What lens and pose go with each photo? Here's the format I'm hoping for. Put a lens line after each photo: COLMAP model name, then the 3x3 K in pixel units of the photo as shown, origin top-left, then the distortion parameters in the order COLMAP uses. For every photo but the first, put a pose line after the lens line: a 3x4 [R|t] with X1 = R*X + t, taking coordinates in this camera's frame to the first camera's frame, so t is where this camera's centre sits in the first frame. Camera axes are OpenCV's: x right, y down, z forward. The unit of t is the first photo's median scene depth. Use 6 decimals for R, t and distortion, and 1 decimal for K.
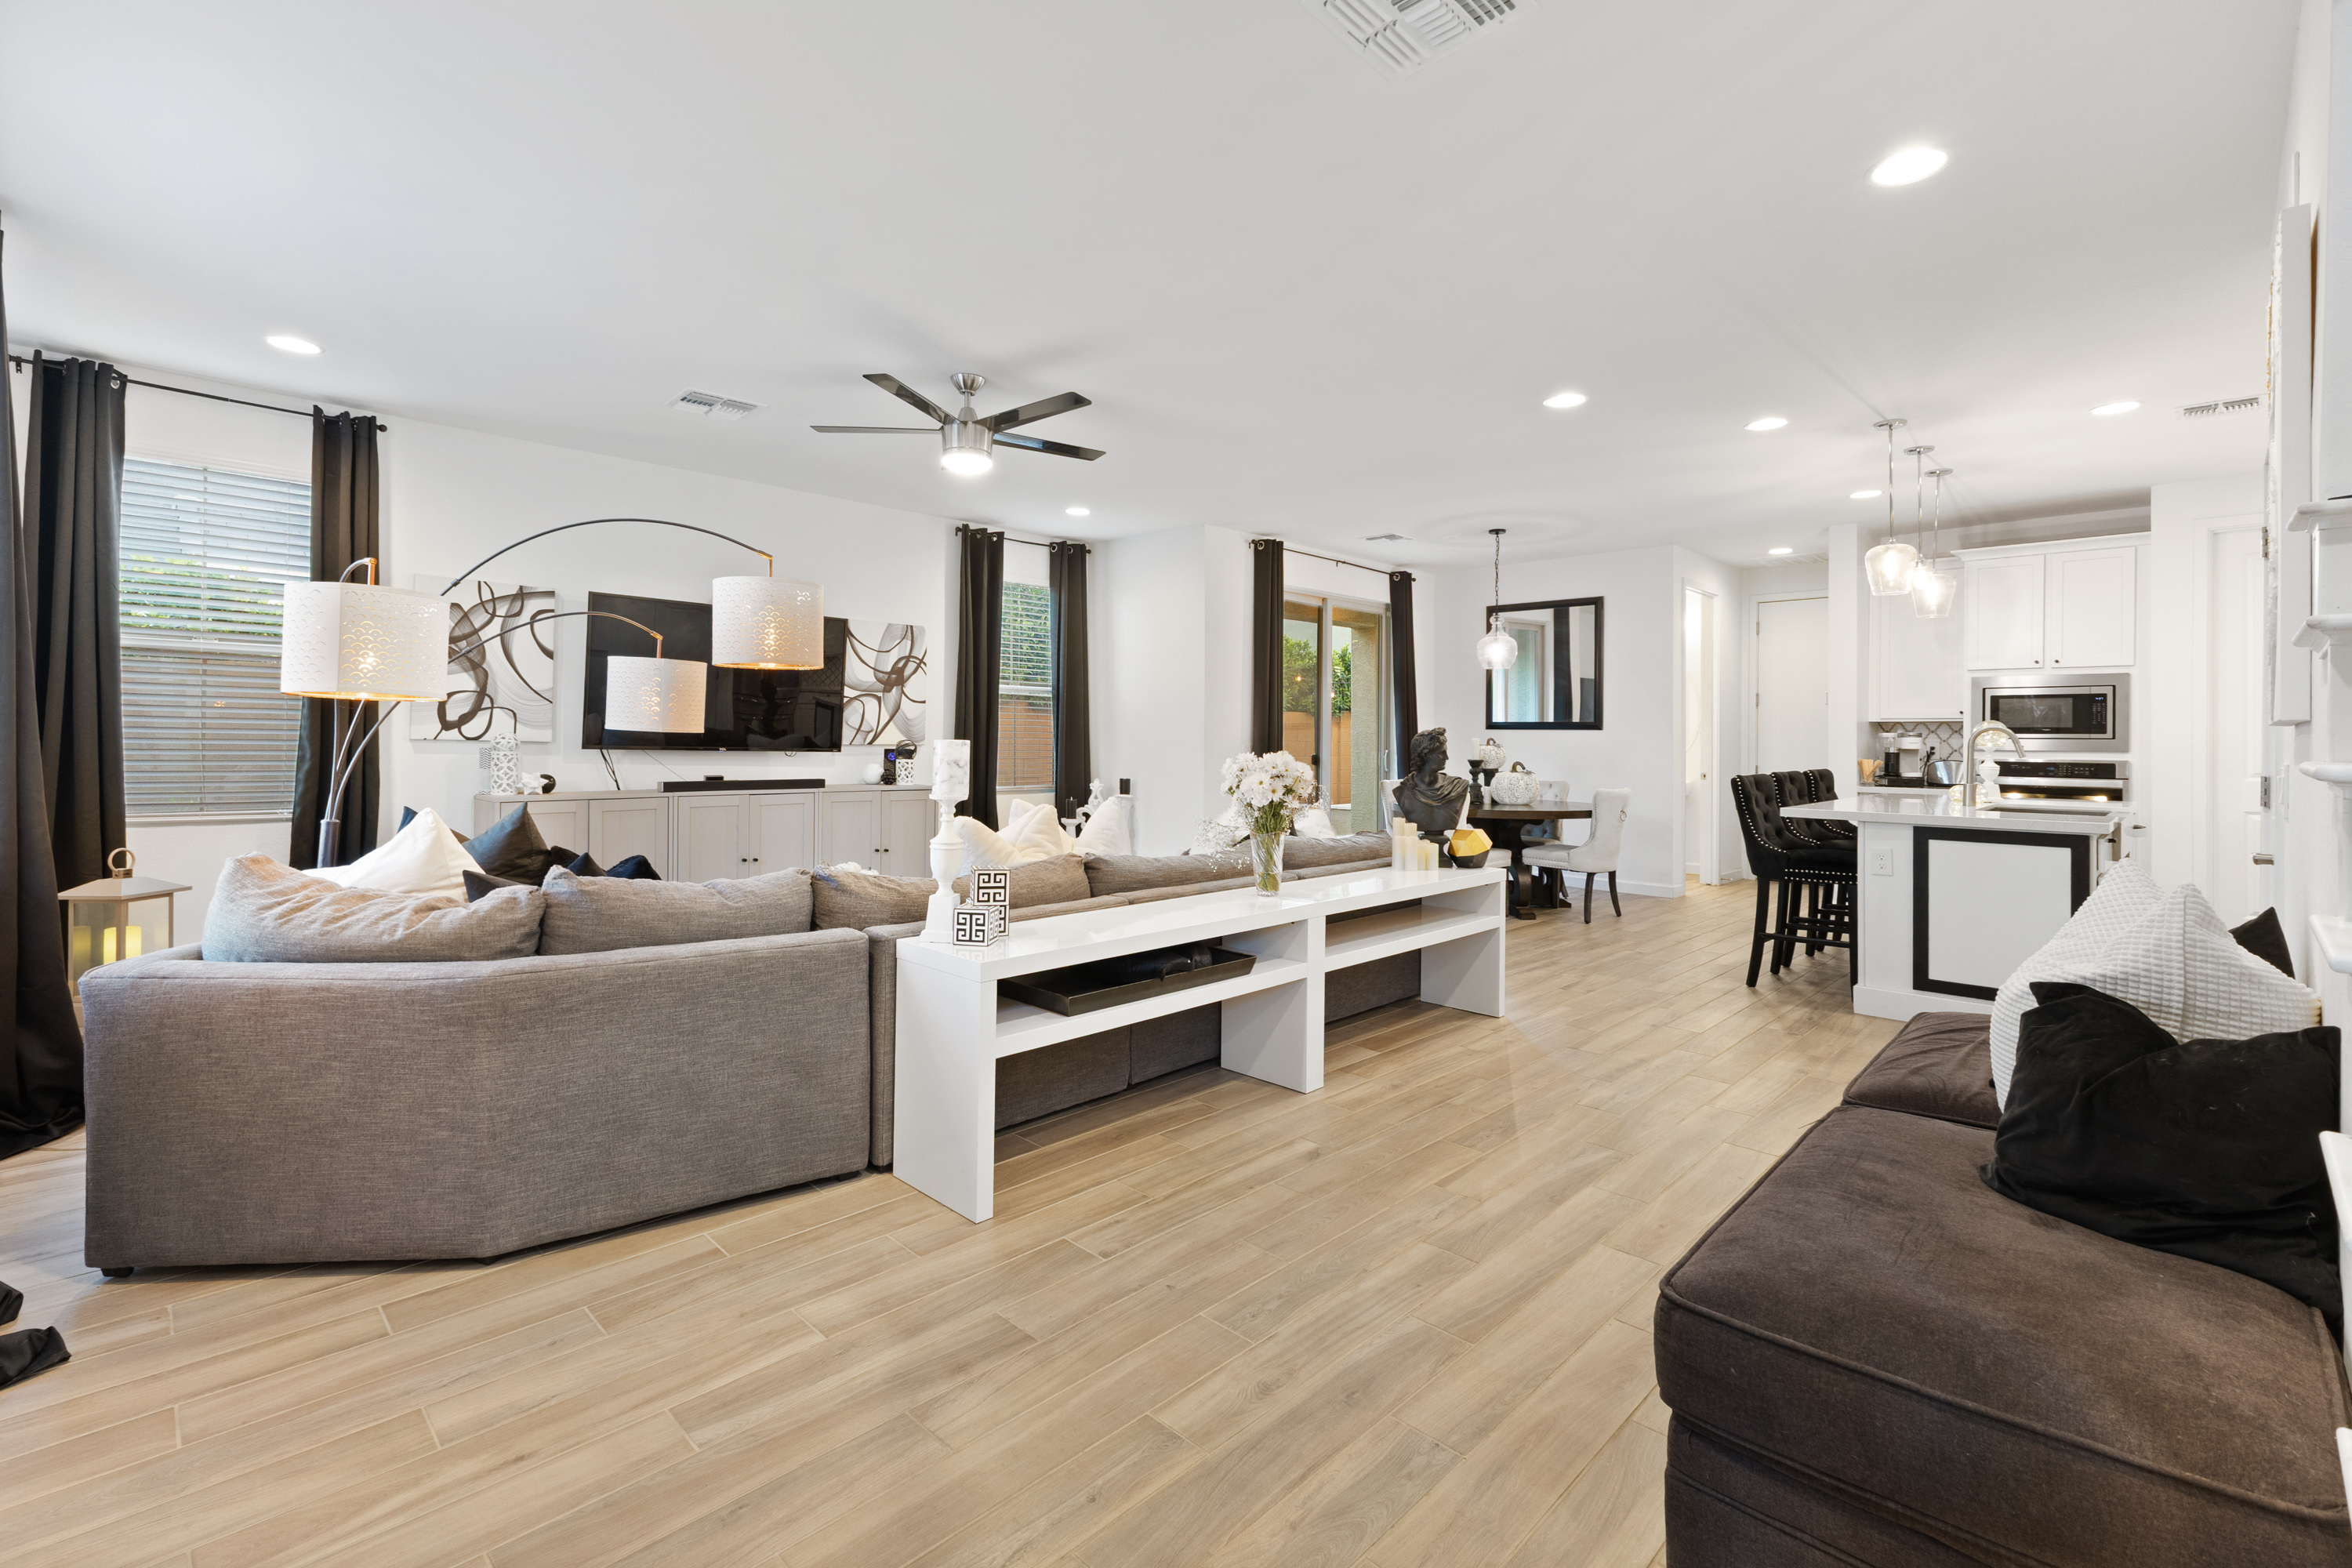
lens RADIAL K [[1031.6, 0, 1147.3], [0, 1031.6, 736.2], [0, 0, 1]] dist [-0.001444, -0.000446]
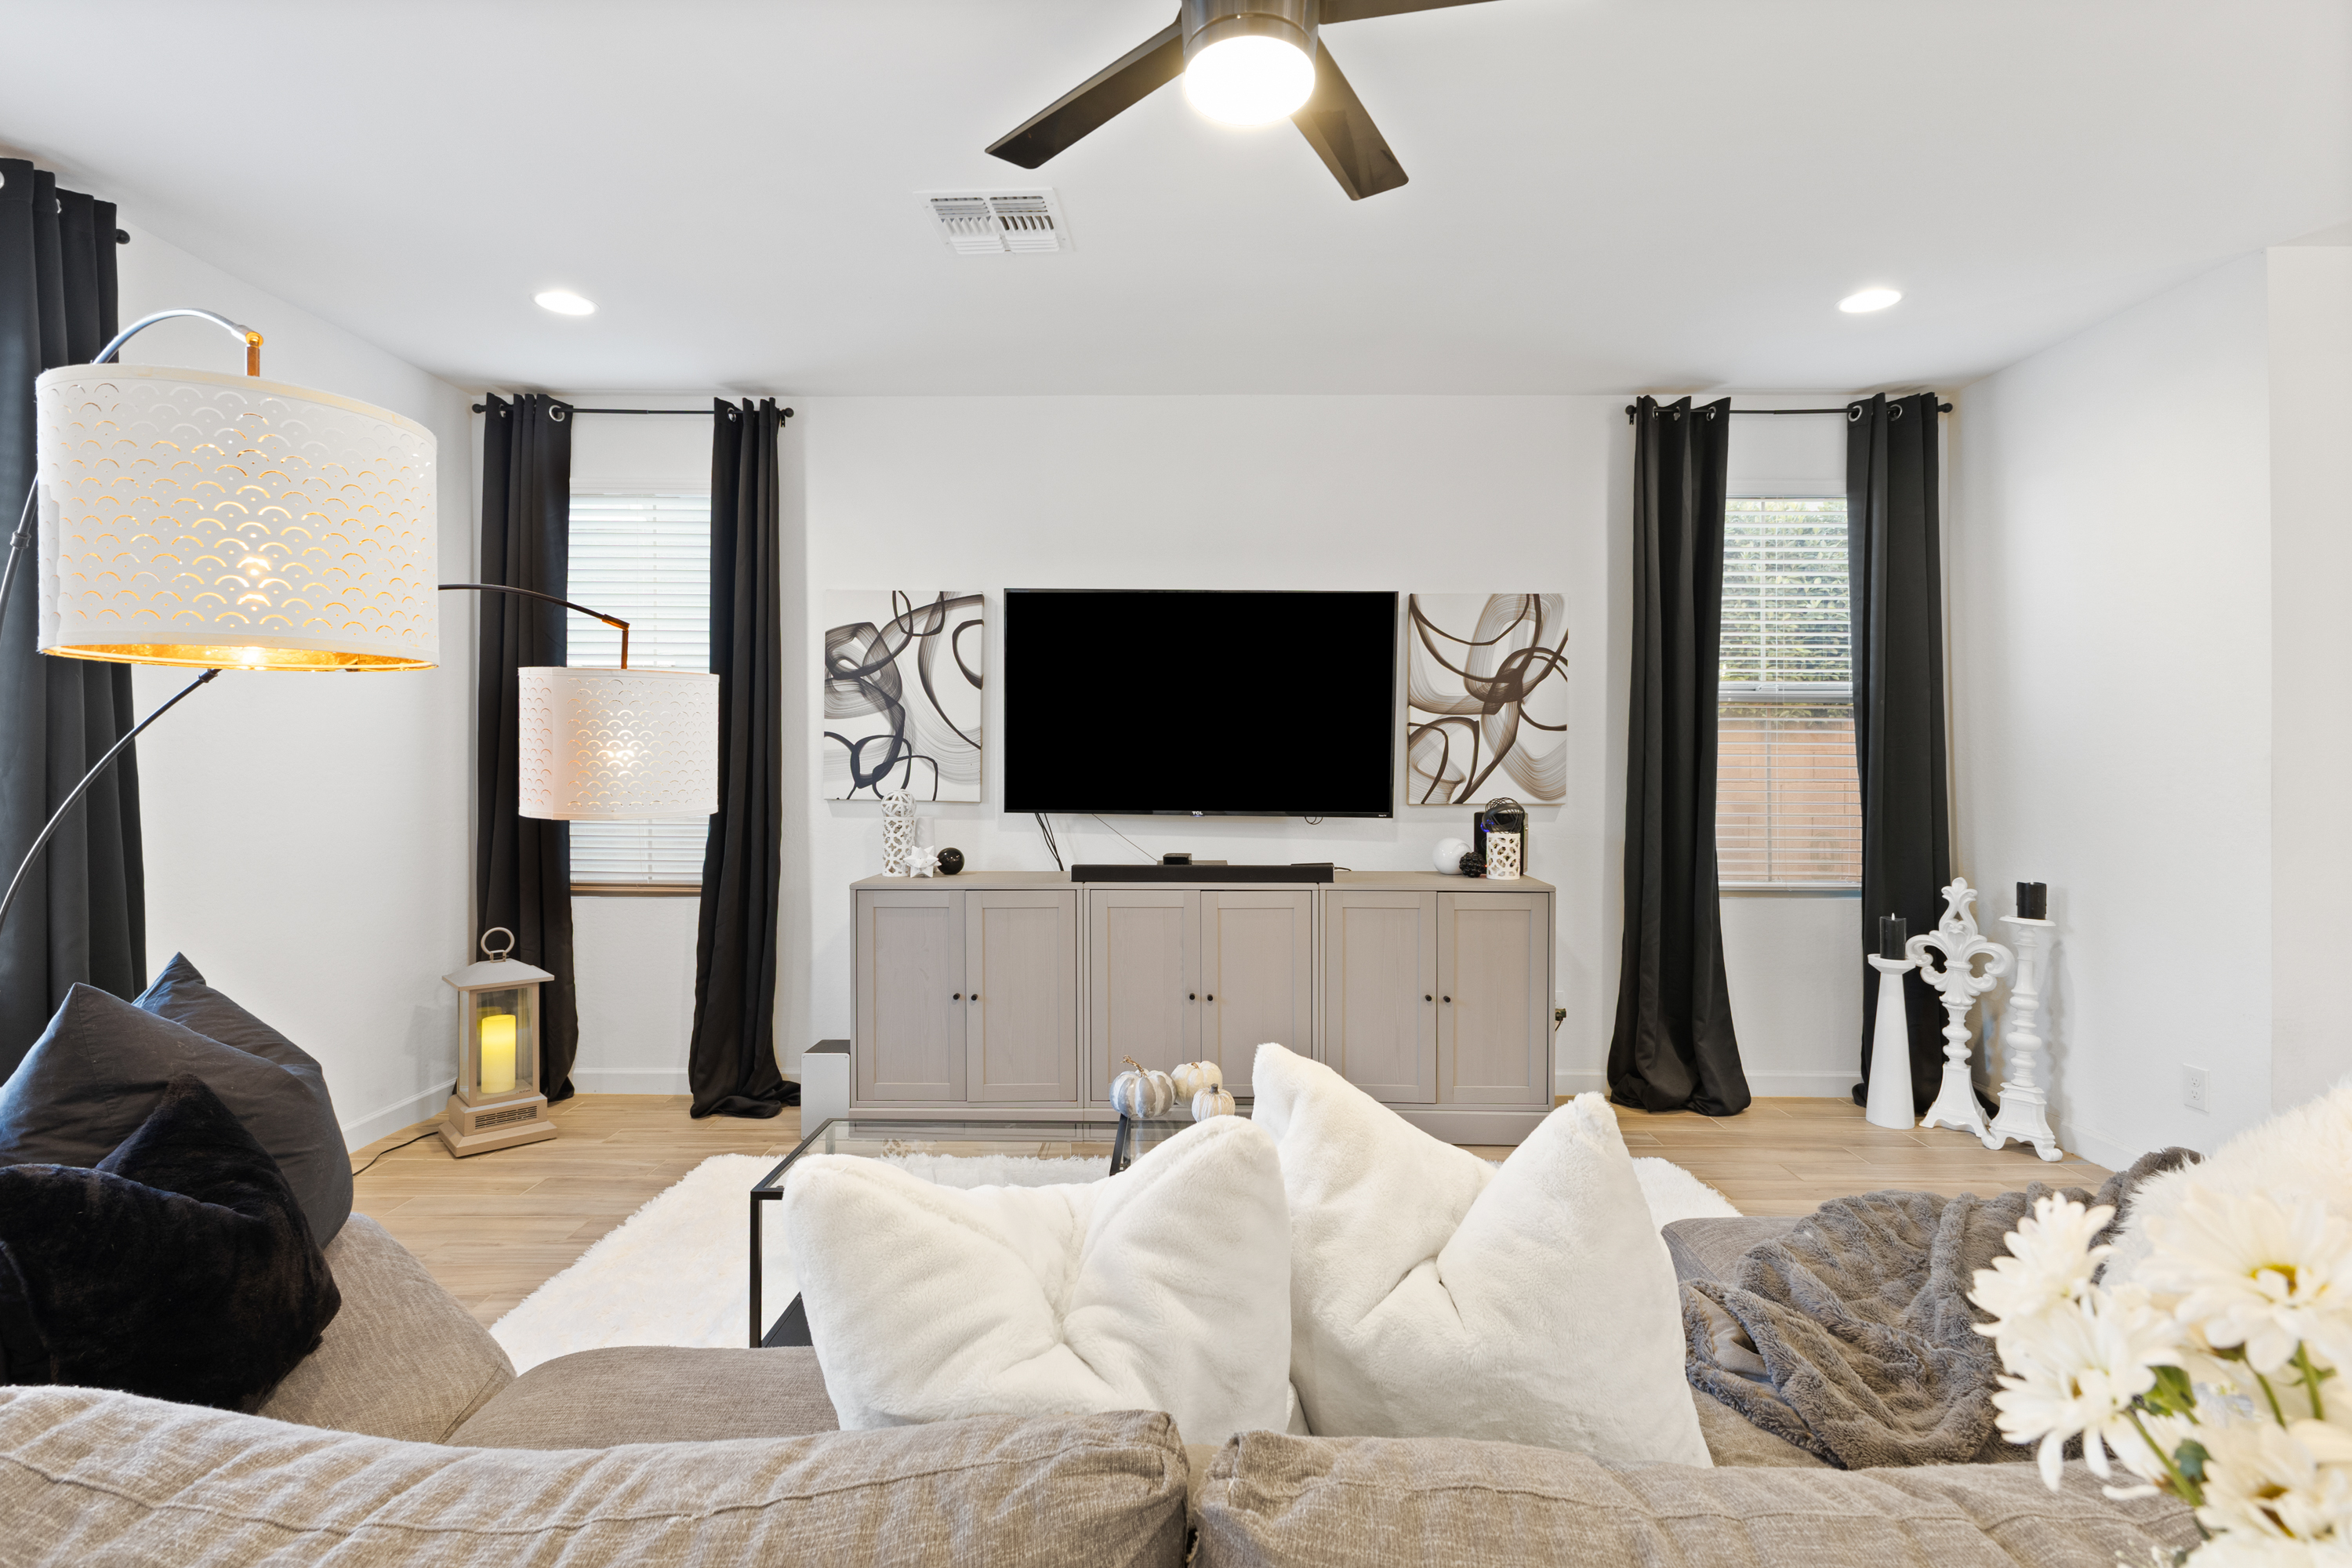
lens RADIAL K [[1106.2, 0, 1175.4], [0, 1106.2, 758.9], [0, 0, 1]] dist [0.003019, 0.000214]
pose [[0.716573, -0.010984, -0.697425, 0.055225], [0.009252, 0.999938, -0.006243, -0.015379], [0.697451, -0.001979, 0.716630, 0.444546]]
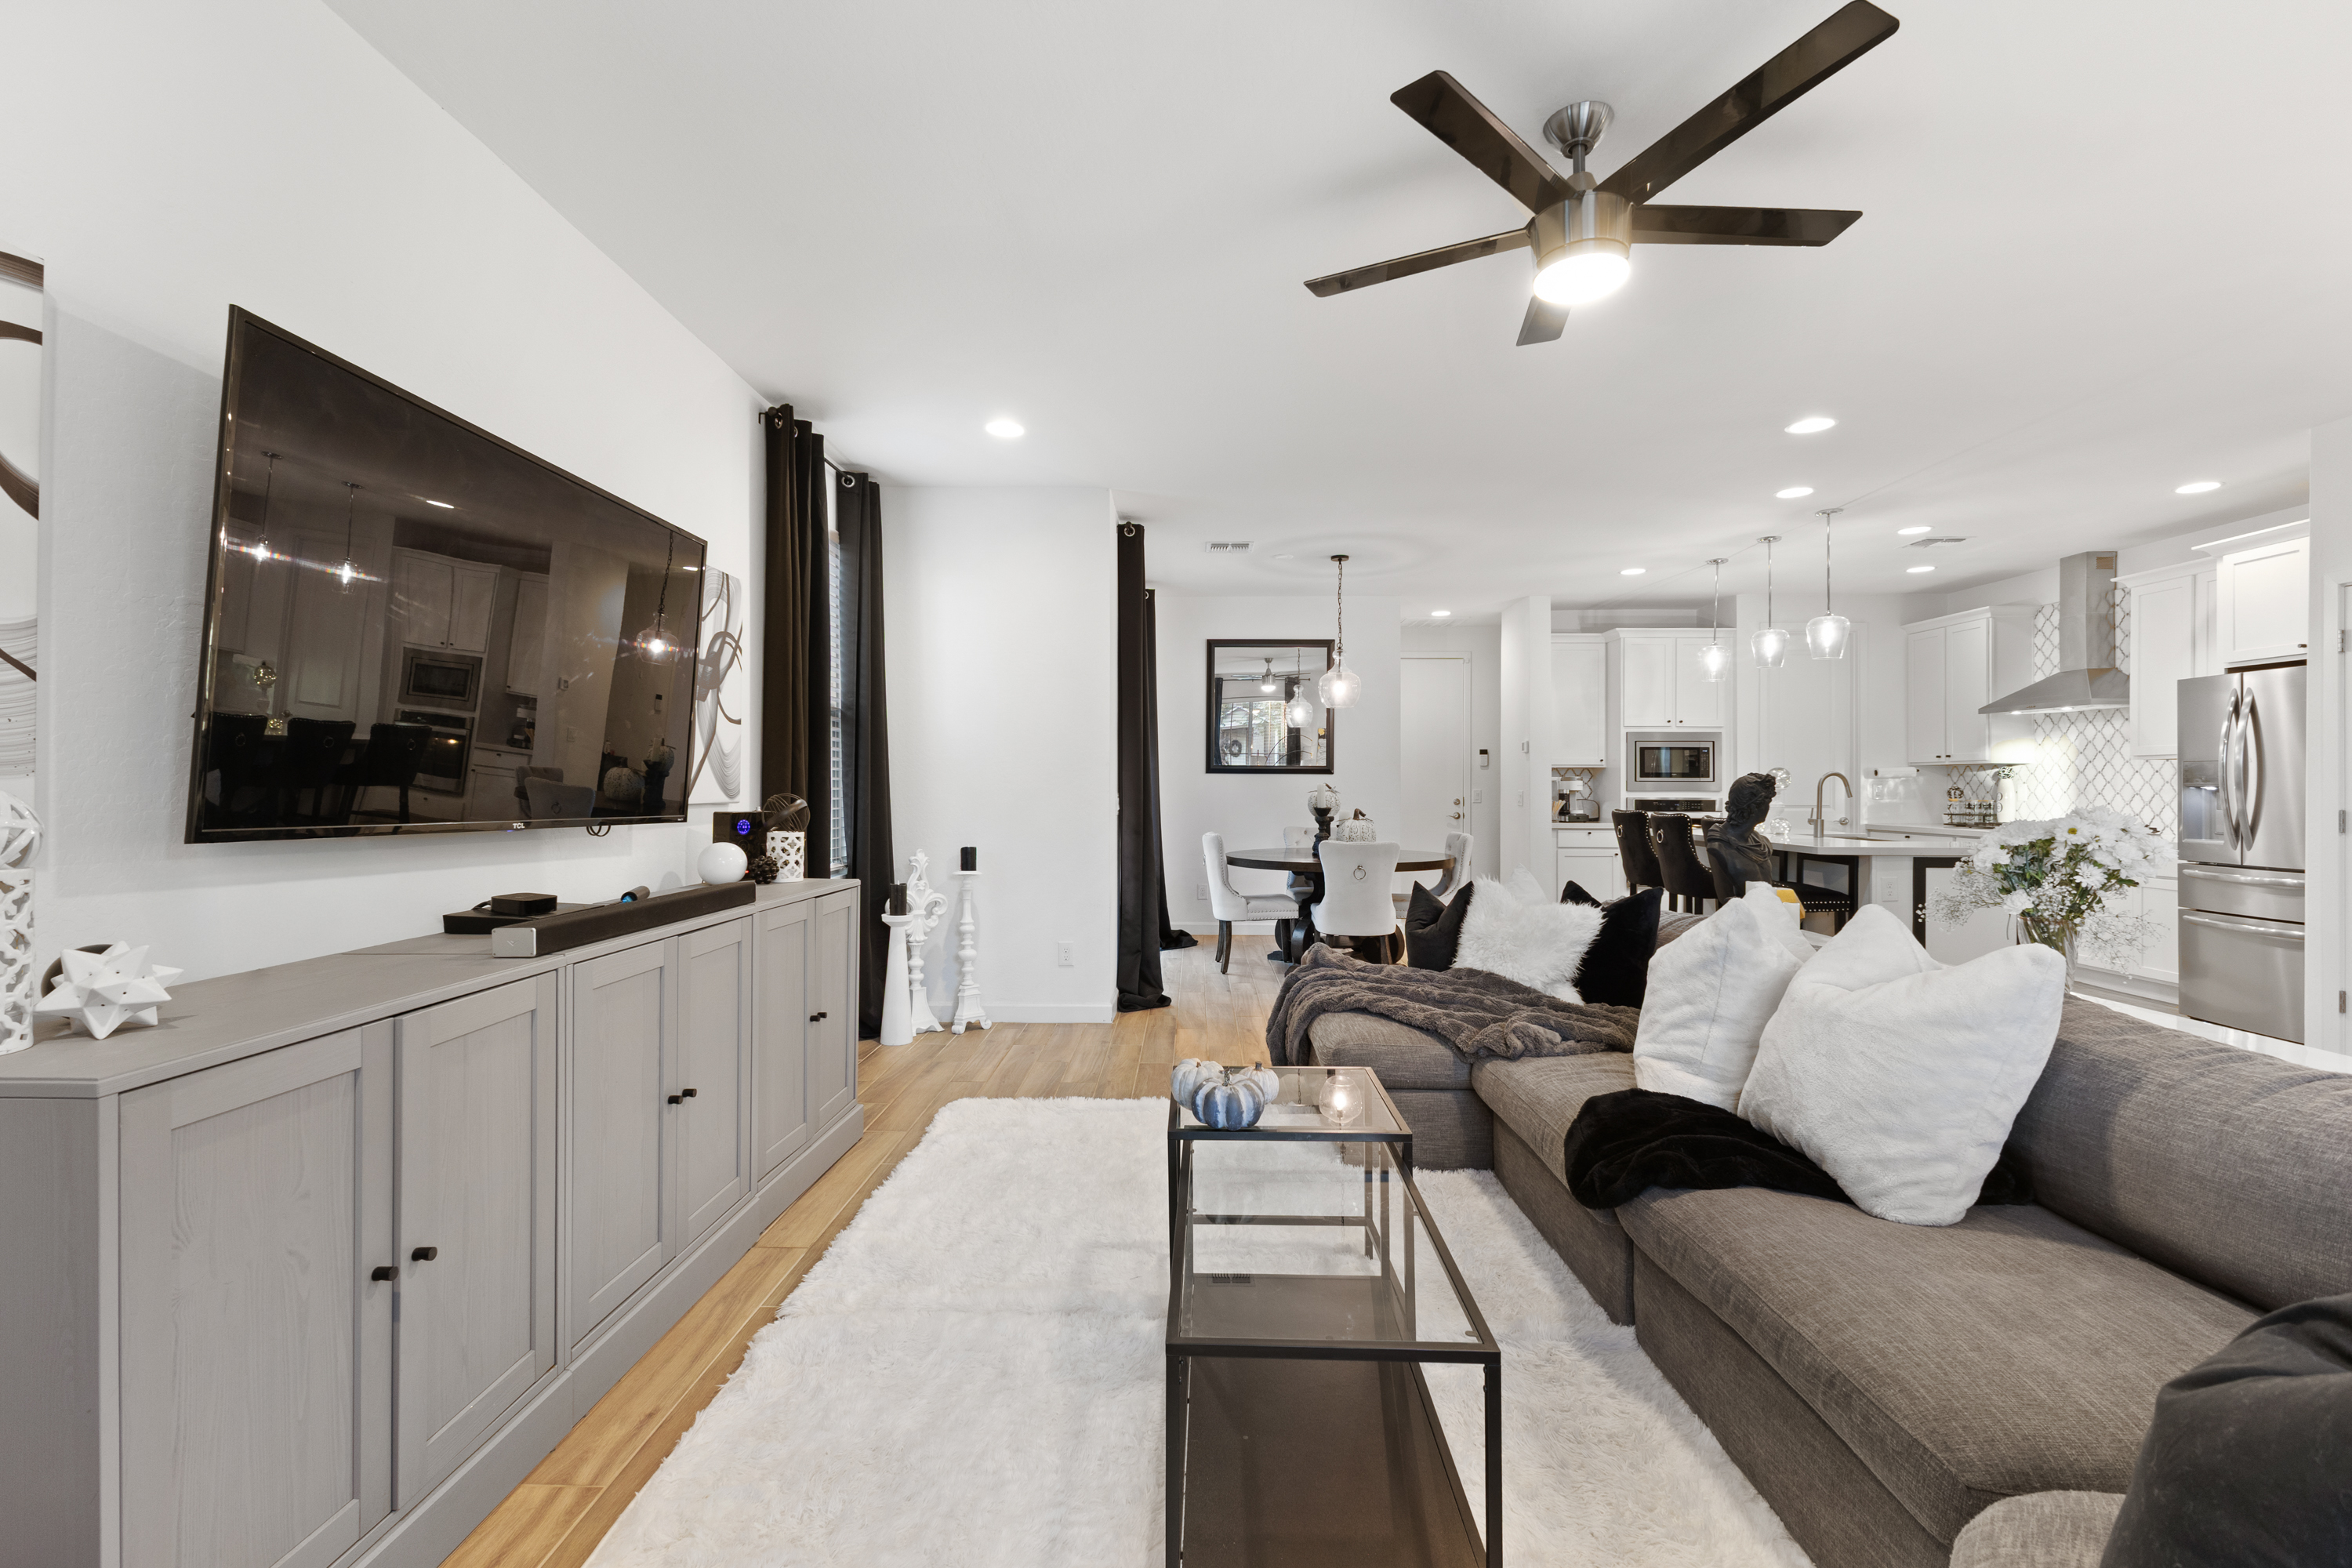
lens RADIAL K [[1040.7, 0, 1143.7], [0, 1040.7, 788.3], [0, 0, 1]] dist [0.001149, -0.000148]
pose [[0.711618, -0.009266, 0.702505, -0.470208], [0.003052, 0.999944, 0.010097, -0.003920], [-0.702560, -0.005042, 0.711607, 0.498035]]
